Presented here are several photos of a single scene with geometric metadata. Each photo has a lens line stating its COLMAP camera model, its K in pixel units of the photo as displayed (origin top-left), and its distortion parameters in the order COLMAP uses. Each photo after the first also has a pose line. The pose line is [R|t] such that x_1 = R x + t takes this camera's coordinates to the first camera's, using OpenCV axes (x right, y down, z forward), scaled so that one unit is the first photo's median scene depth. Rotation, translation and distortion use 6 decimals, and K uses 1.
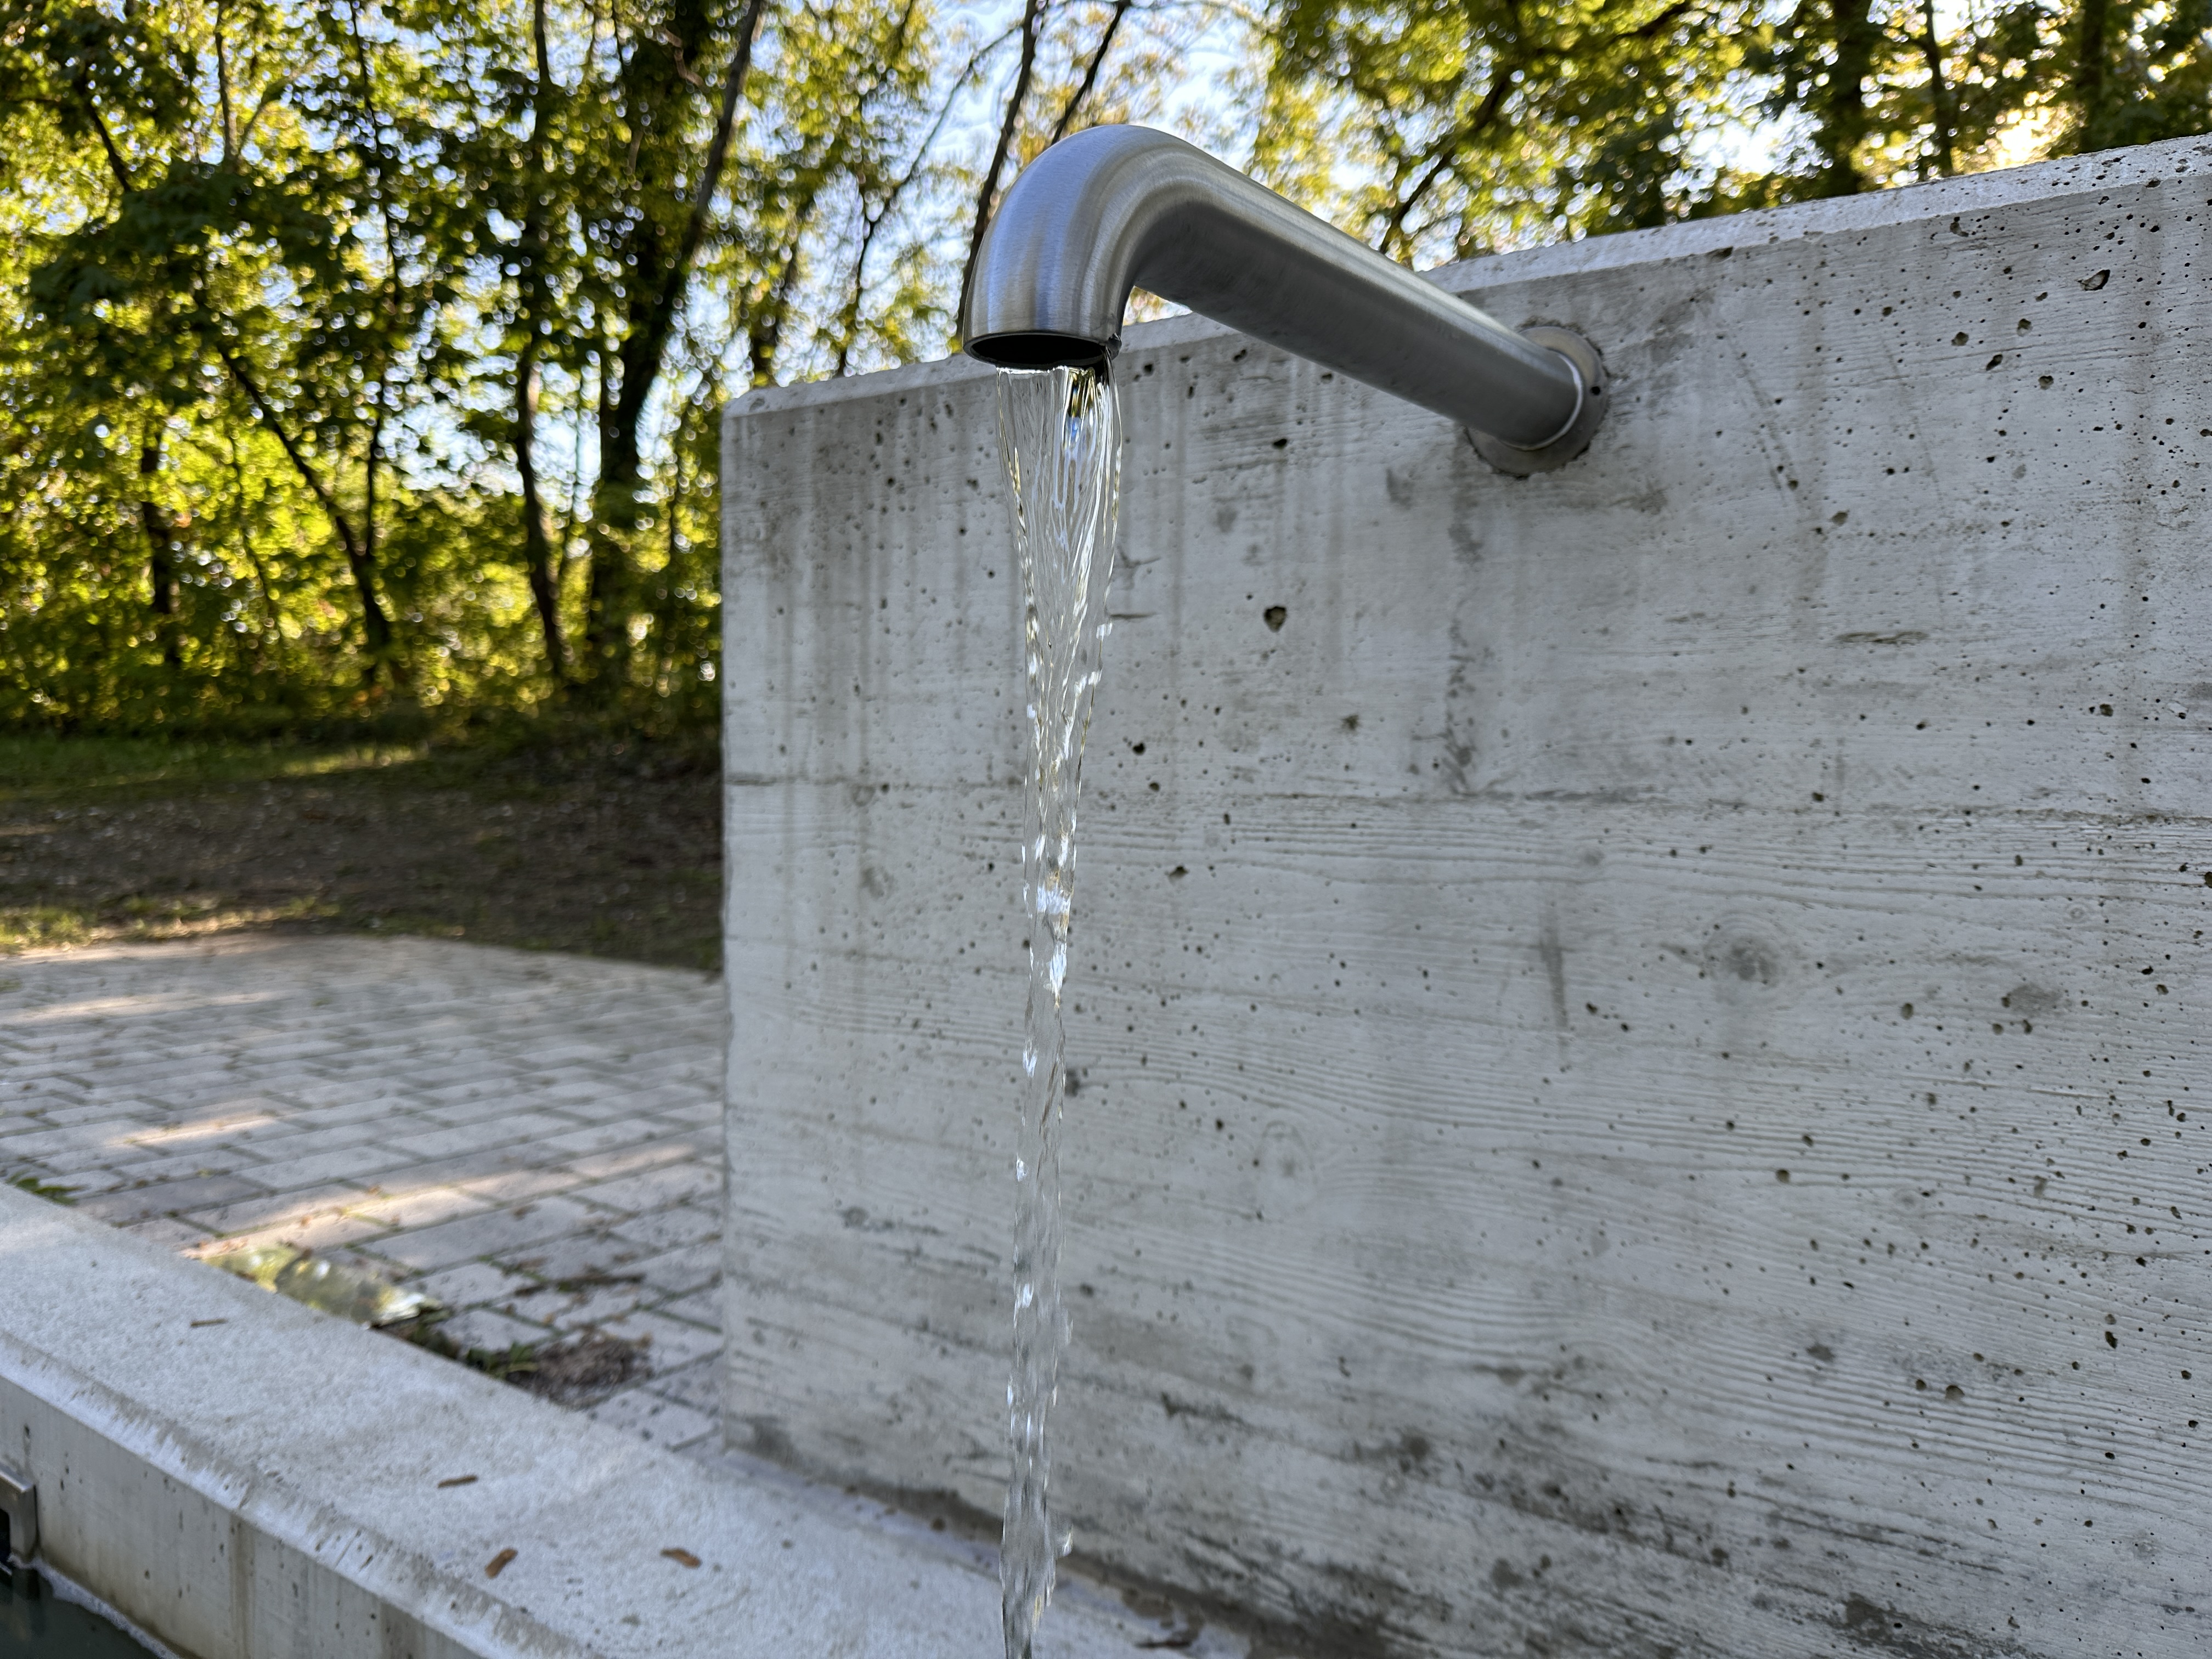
lens RADIAL K [[1563.2, 0, 1080.2], [0, 1563.2, 833.6], [0, 0, 1]] dist [0.032328, -0.058573]
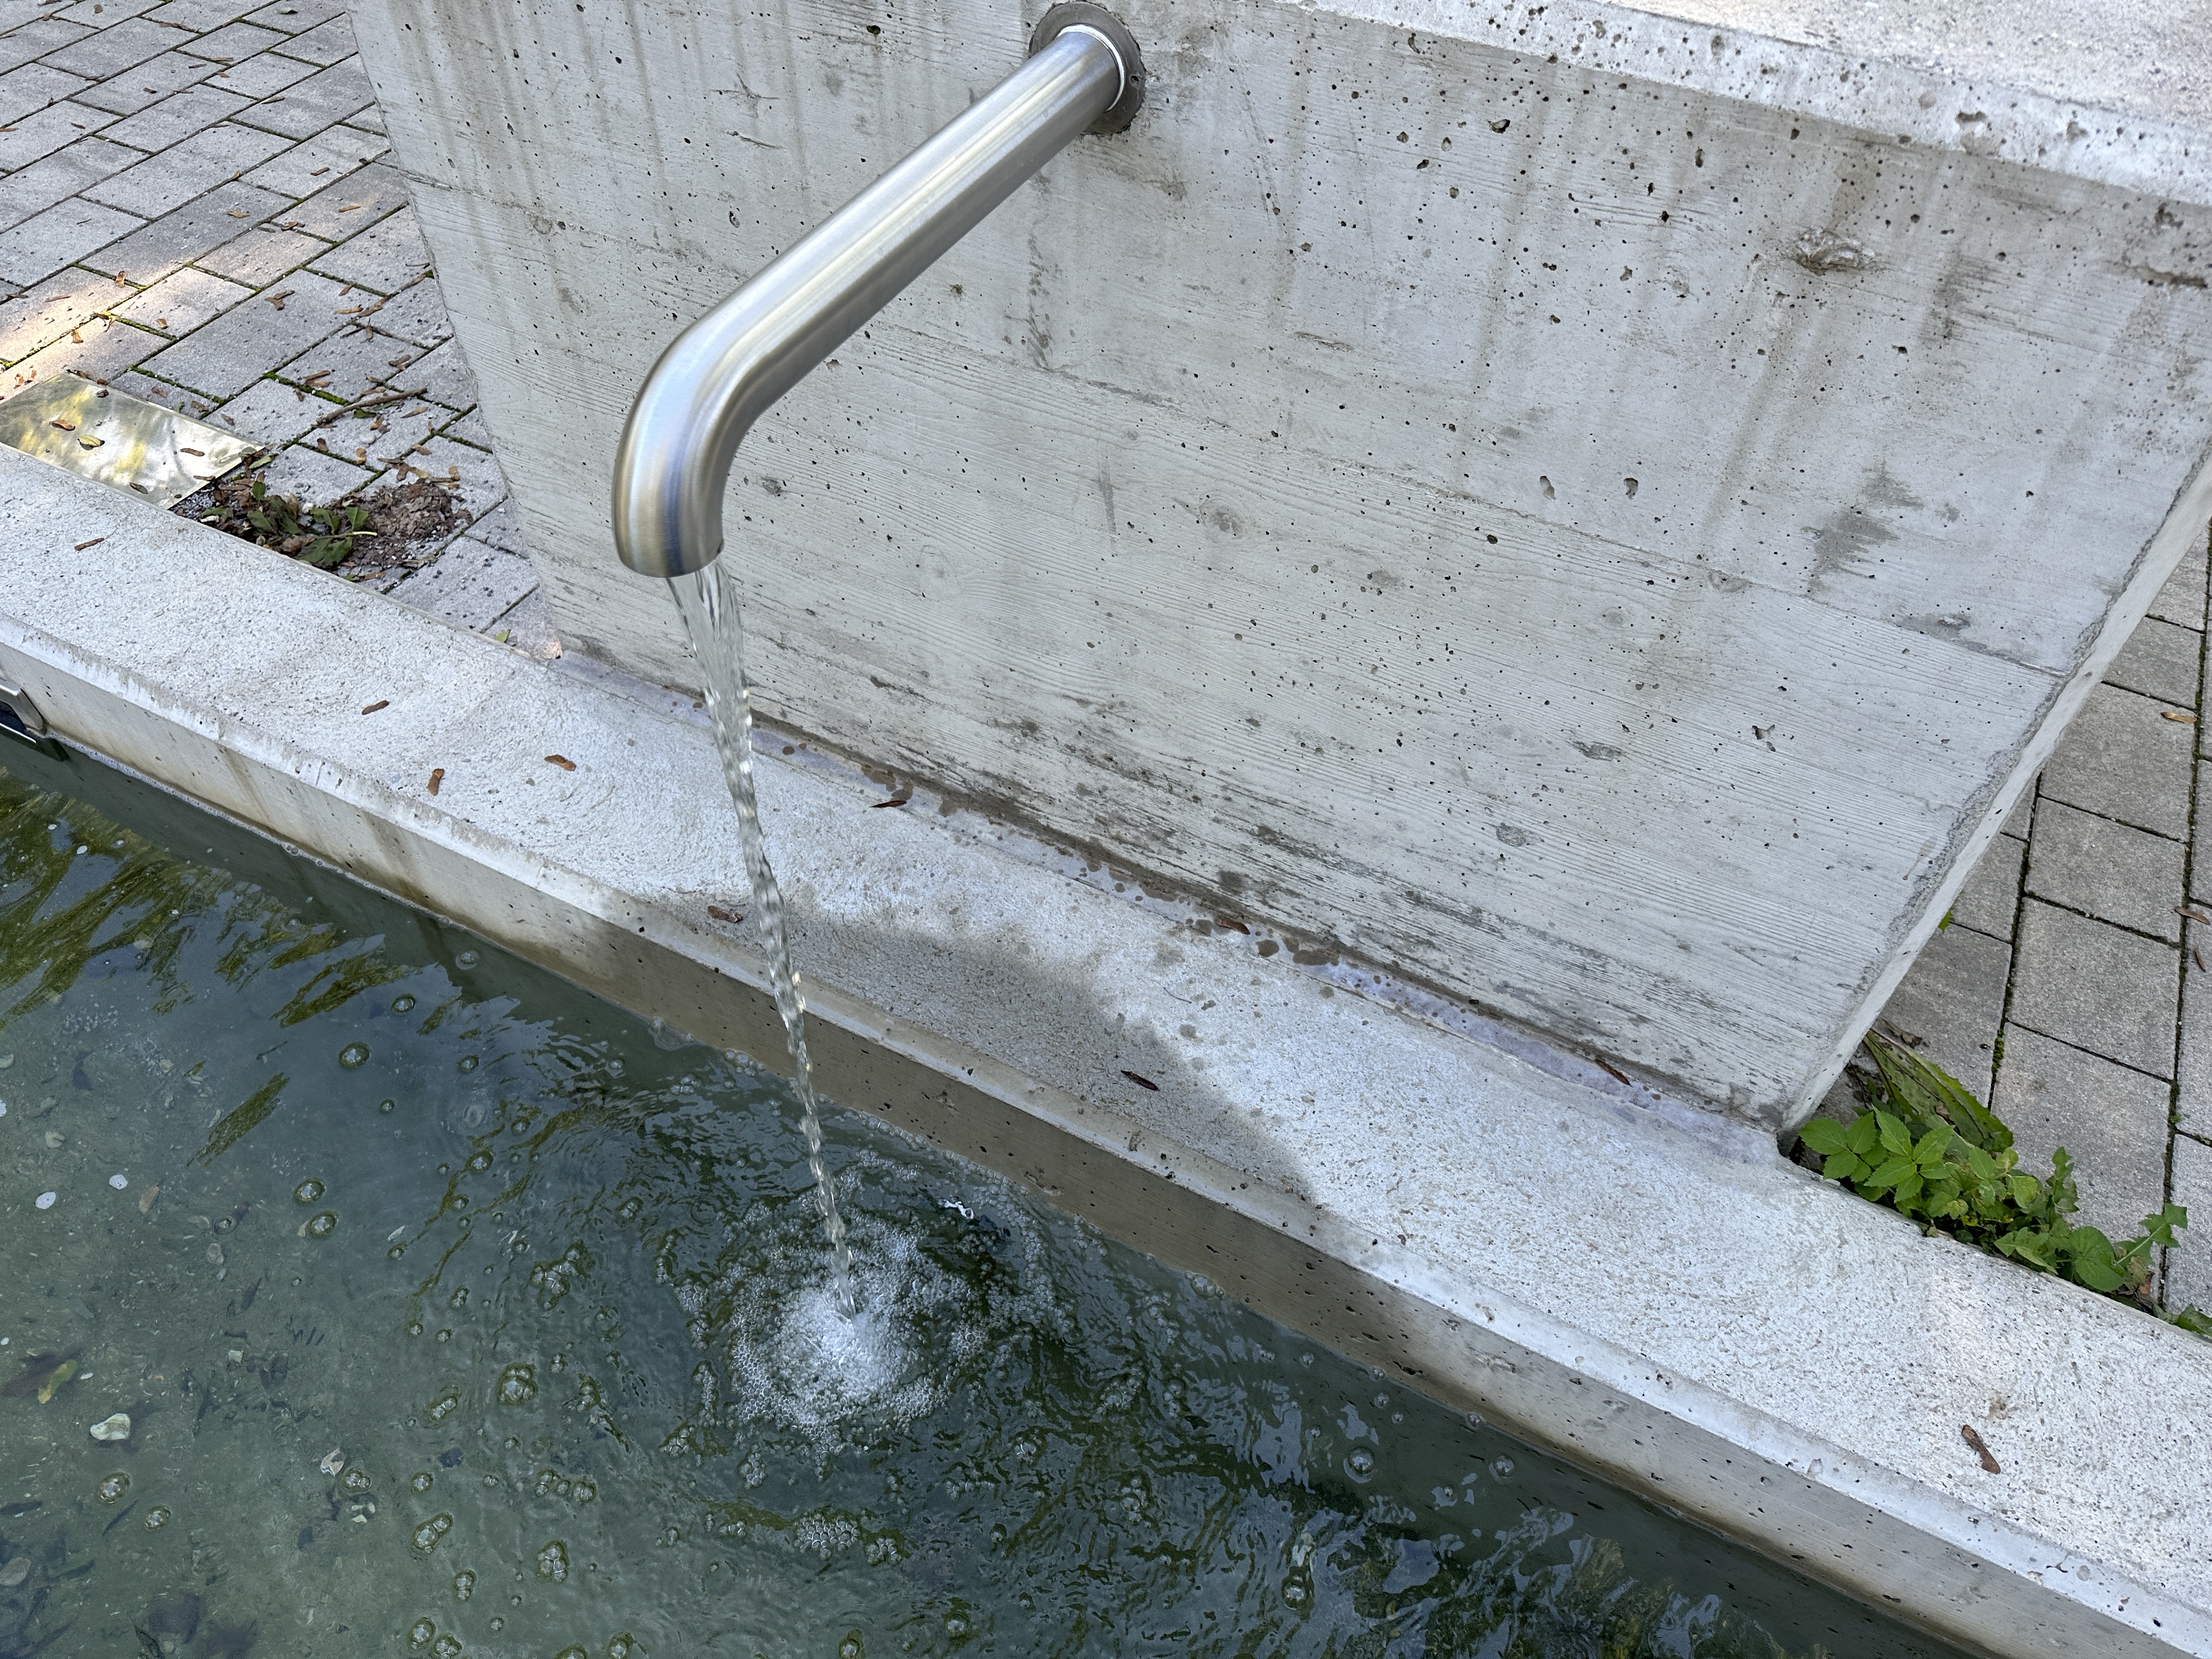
lens RADIAL K [[1563.2, 0, 1110.3], [0, 1563.2, 878.7], [0, 0, 1]] dist [0.032328, -0.058573]
pose [[0.988980, -0.110833, 0.098156, 0.125798], [0.000768, 0.666829, 0.745210, -0.702731], [-0.148047, -0.736923, 0.659566, -0.168092]]
